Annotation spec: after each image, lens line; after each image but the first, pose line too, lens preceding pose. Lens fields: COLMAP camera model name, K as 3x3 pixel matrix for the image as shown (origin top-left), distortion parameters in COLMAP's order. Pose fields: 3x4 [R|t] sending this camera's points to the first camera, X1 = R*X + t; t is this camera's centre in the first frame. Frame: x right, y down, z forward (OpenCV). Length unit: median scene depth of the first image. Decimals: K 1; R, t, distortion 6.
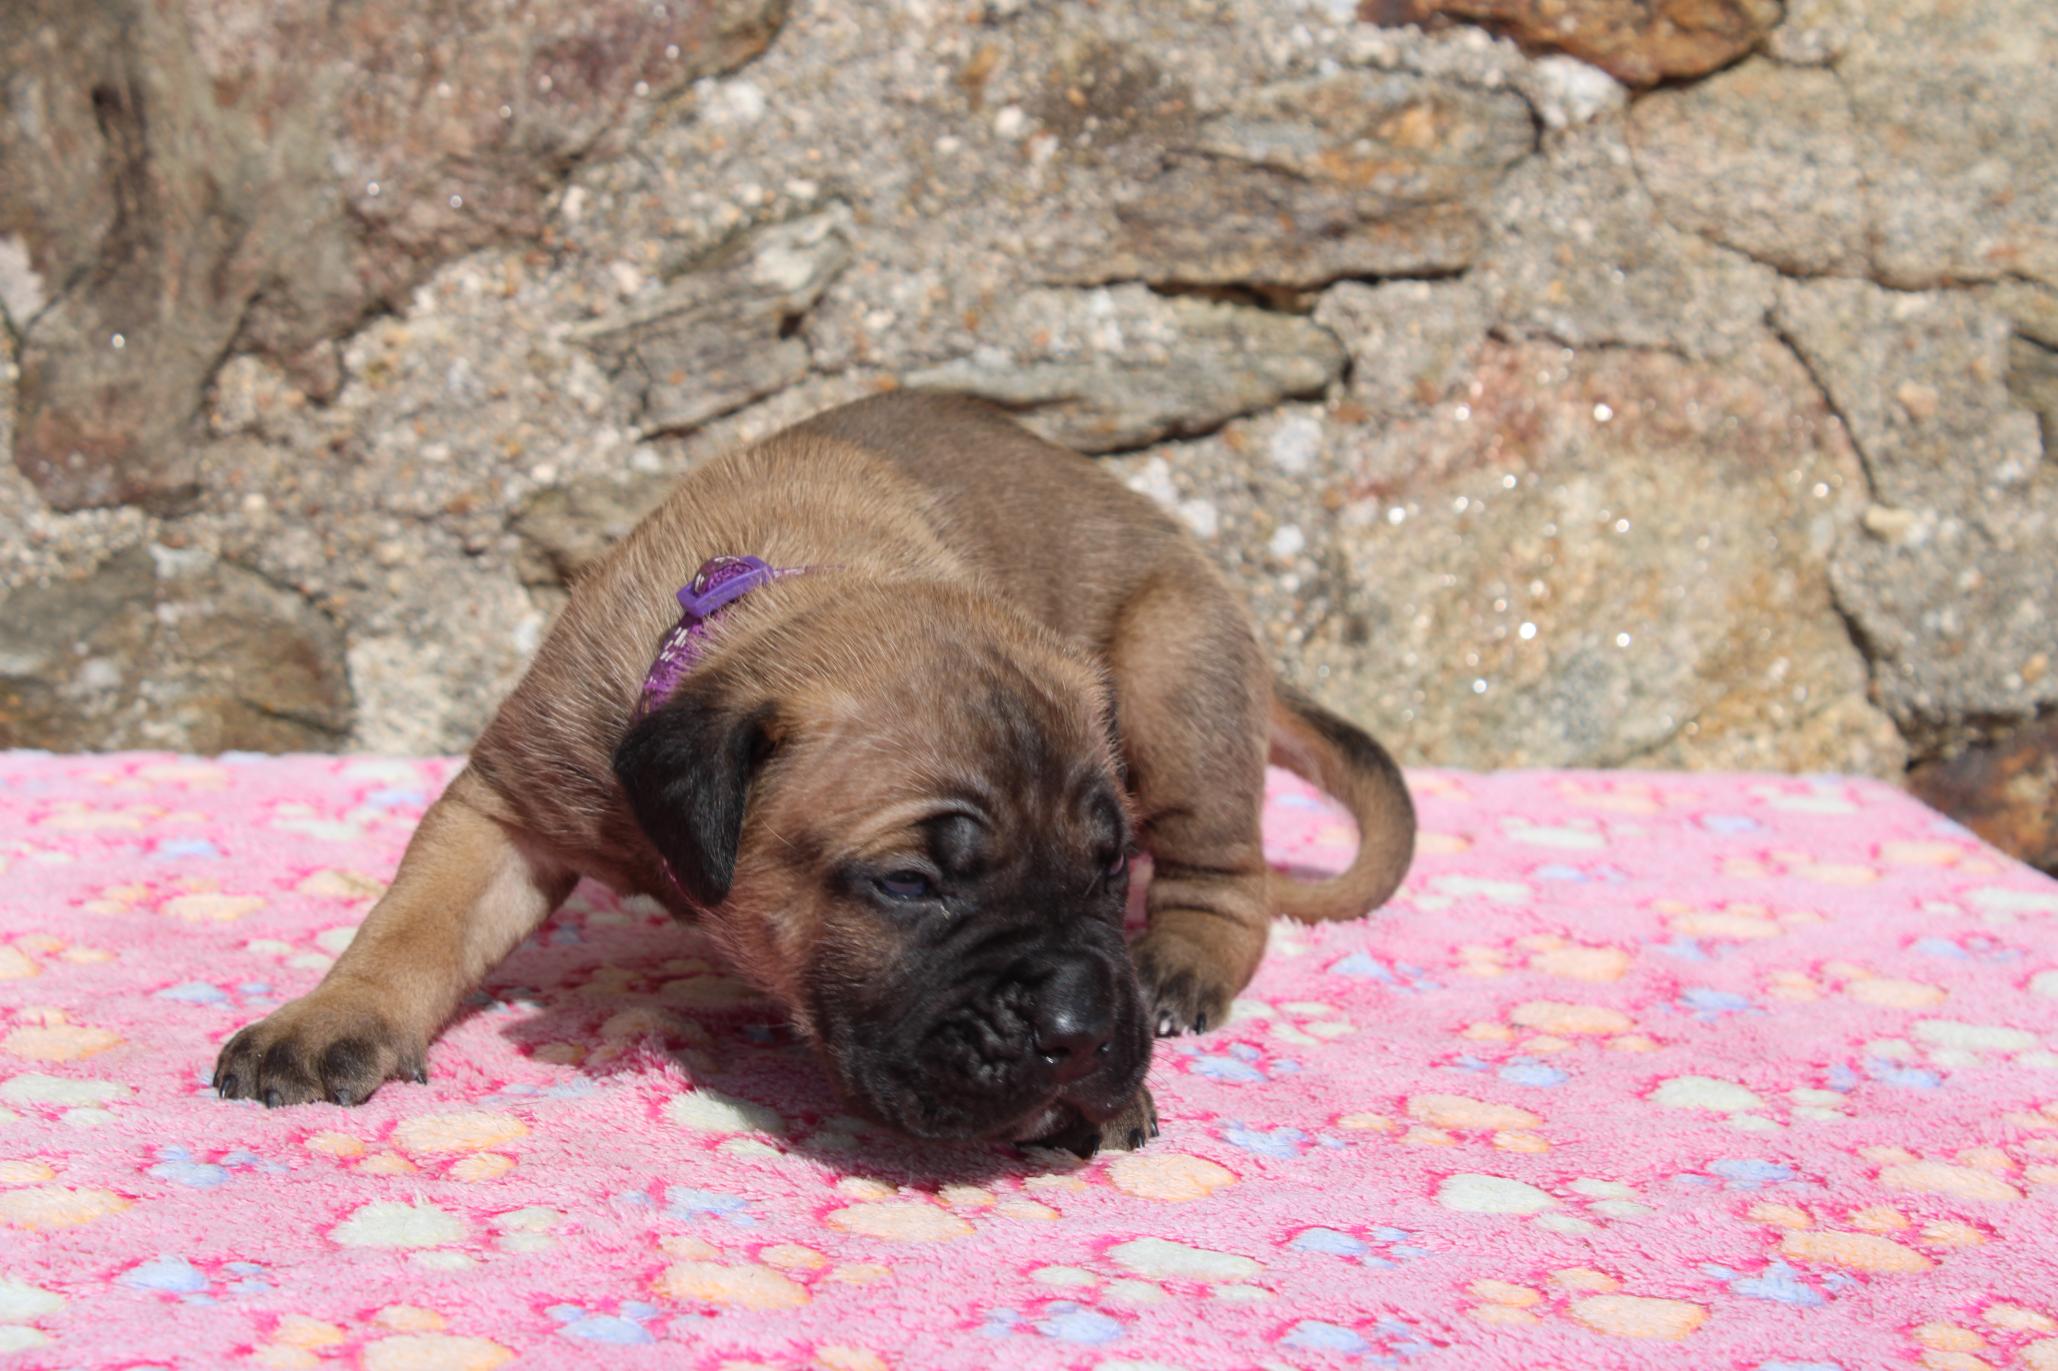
lens RADIAL K [[4638.2, 0, 1026.4], [0, 4638.2, 669.7], [0, 0, 1]] dist [0.058006, 0.000000]
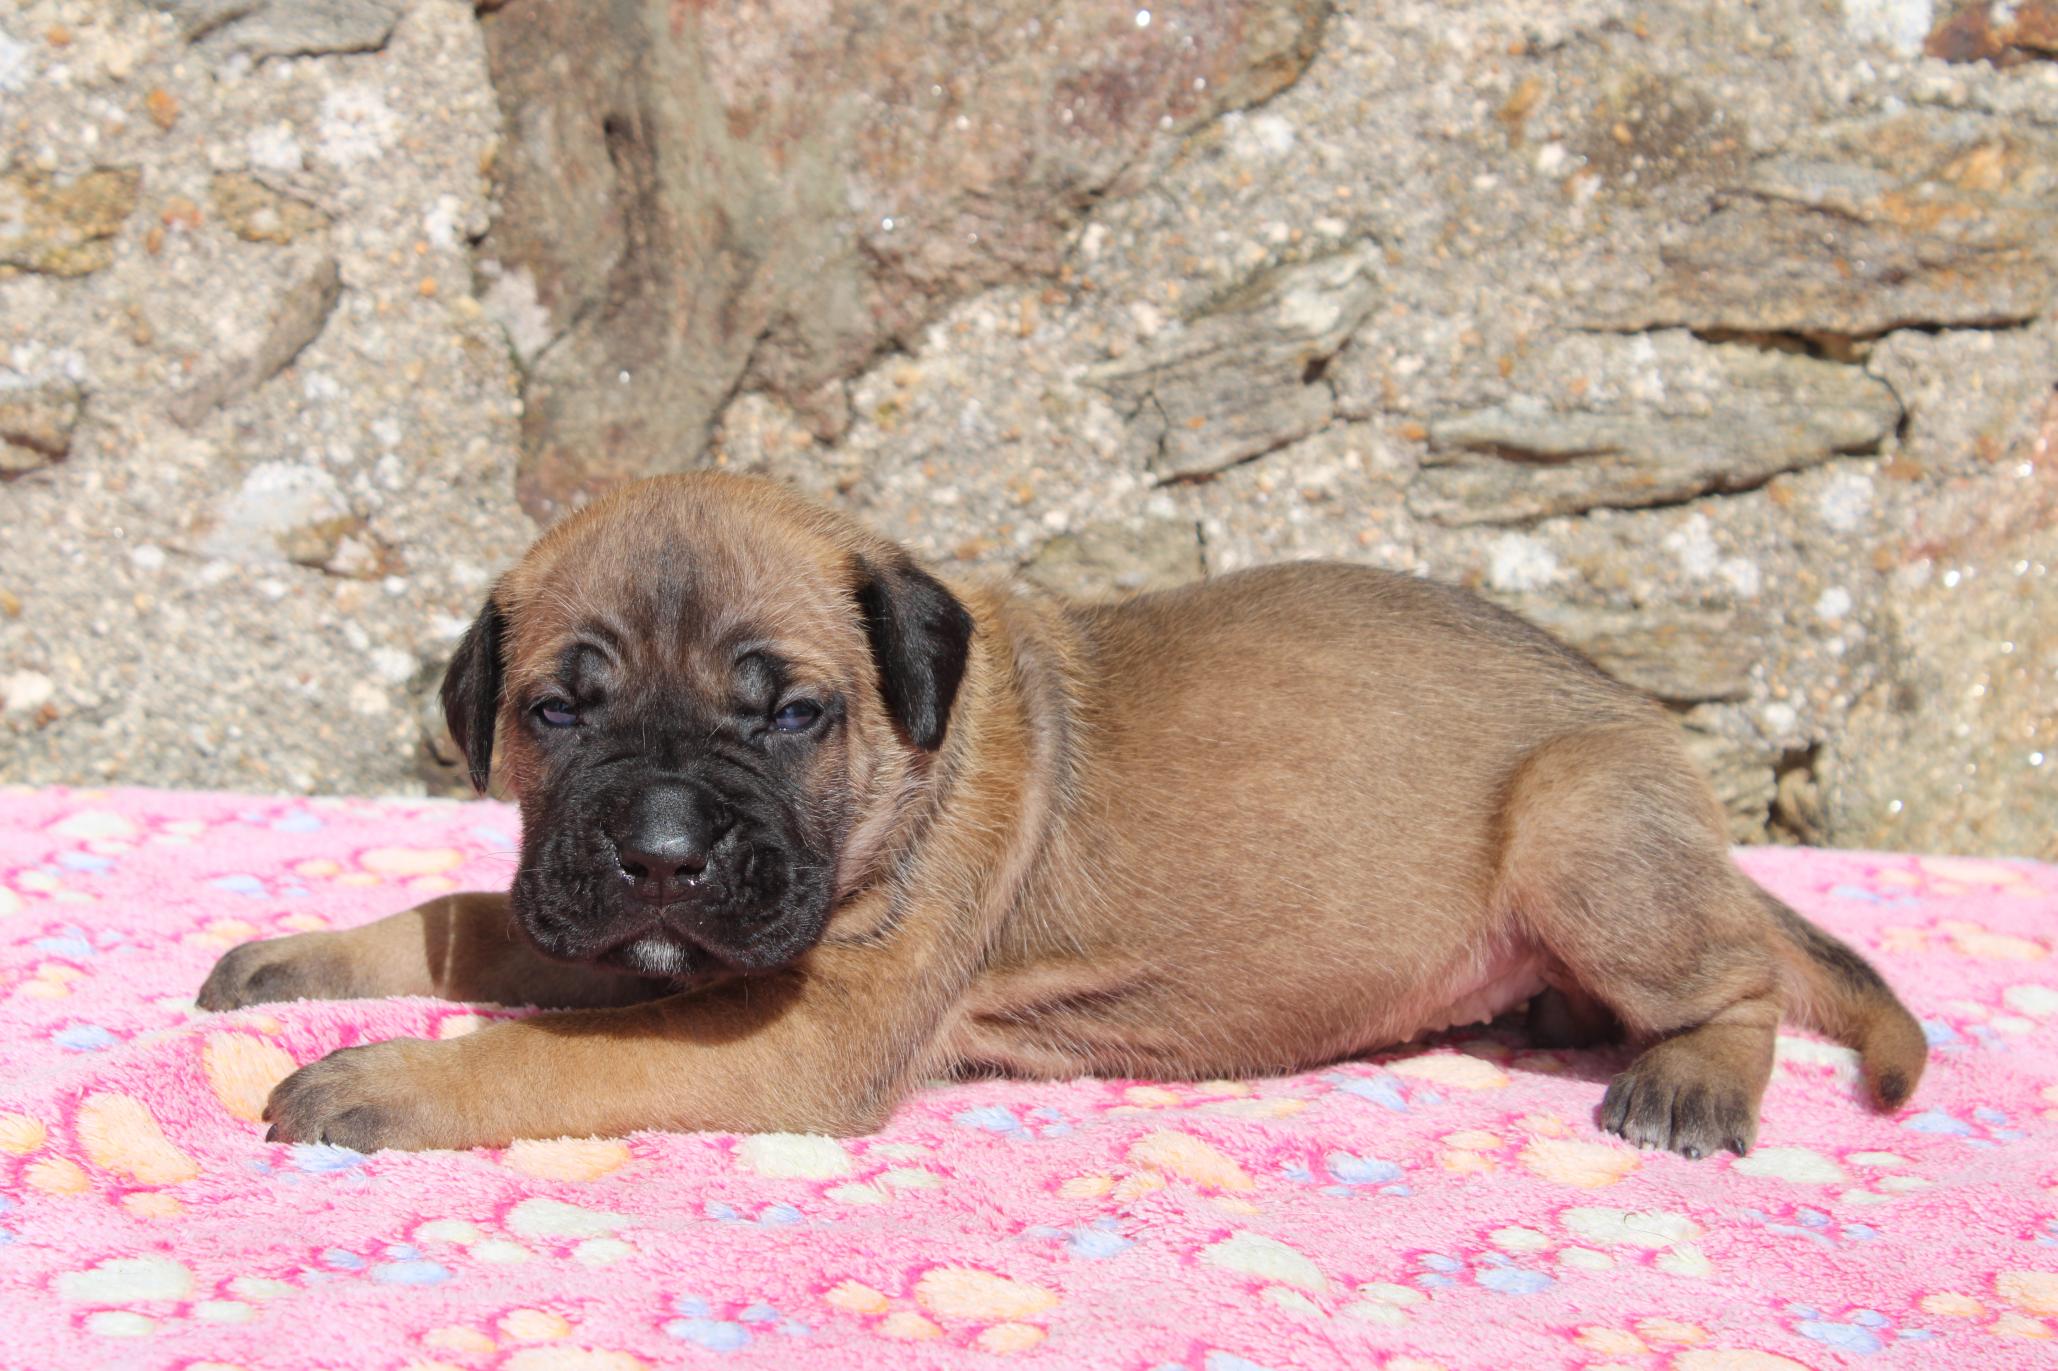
lens RADIAL K [[4638.2, 0, 1024.8], [0, 4638.2, 678.2], [0, 0, 1]] dist [0.058006, 0.000000]
pose [[0.995018, 0.023560, -0.096868, -0.016352], [-0.021576, 0.999536, 0.021482, -0.030154], [0.097329, -0.019285, 0.995065, 0.040624]]
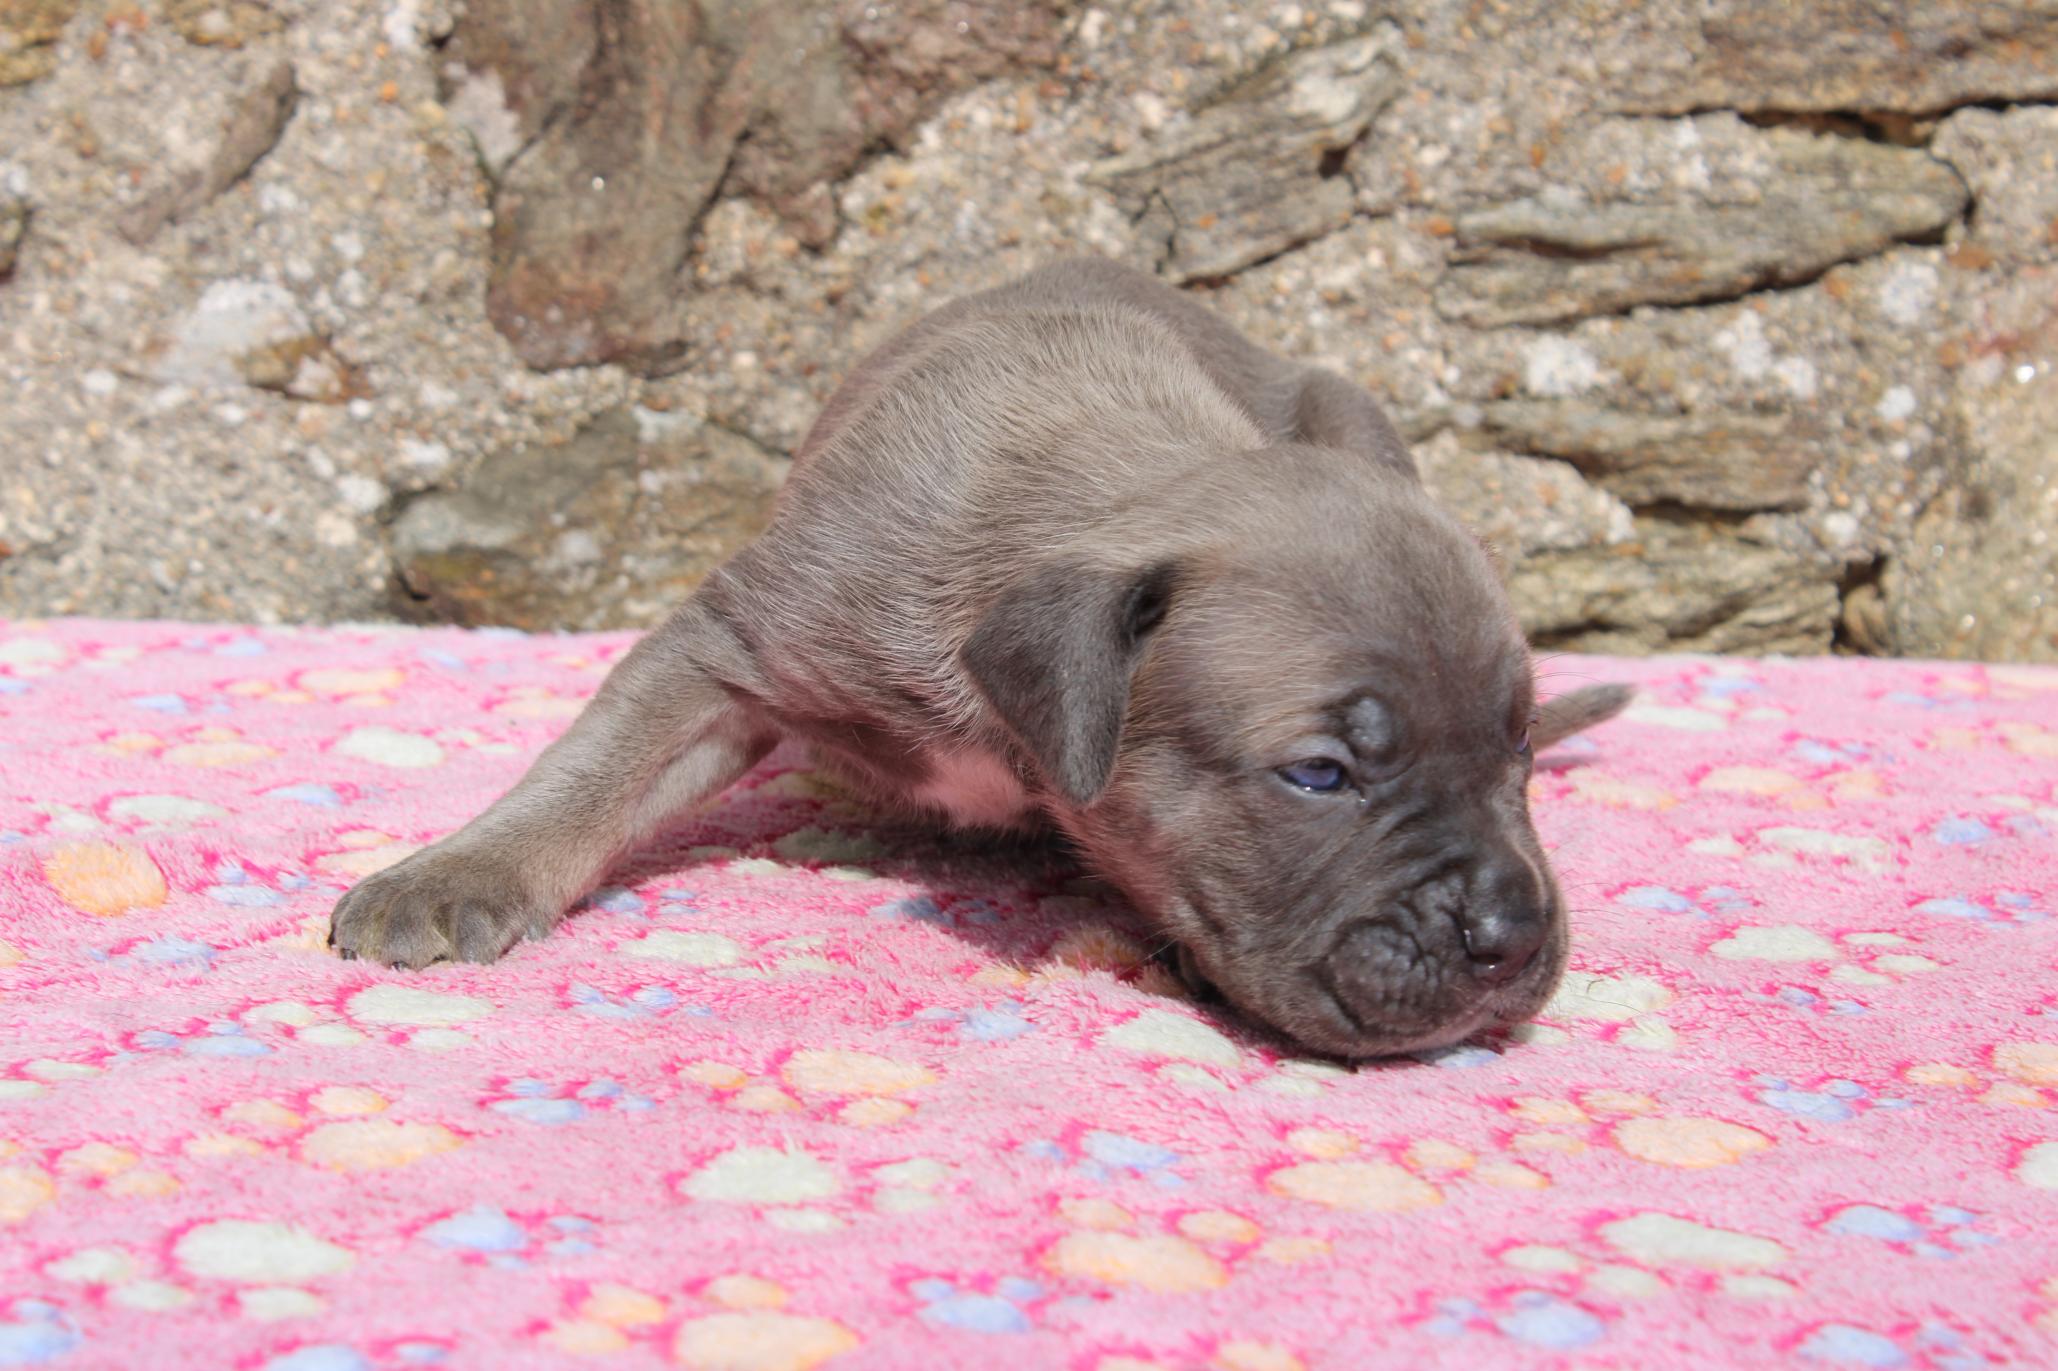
lens RADIAL K [[4638.2, 0, 1027.4], [0, 4638.2, 681.6], [0, 0, 1]] dist [0.058006, 0.000000]
pose [[0.989243, 0.008712, -0.146024, 0.022854], [-0.005279, 0.999701, 0.023885, 0.005051], [0.146188, -0.022857, 0.988993, 0.102927]]
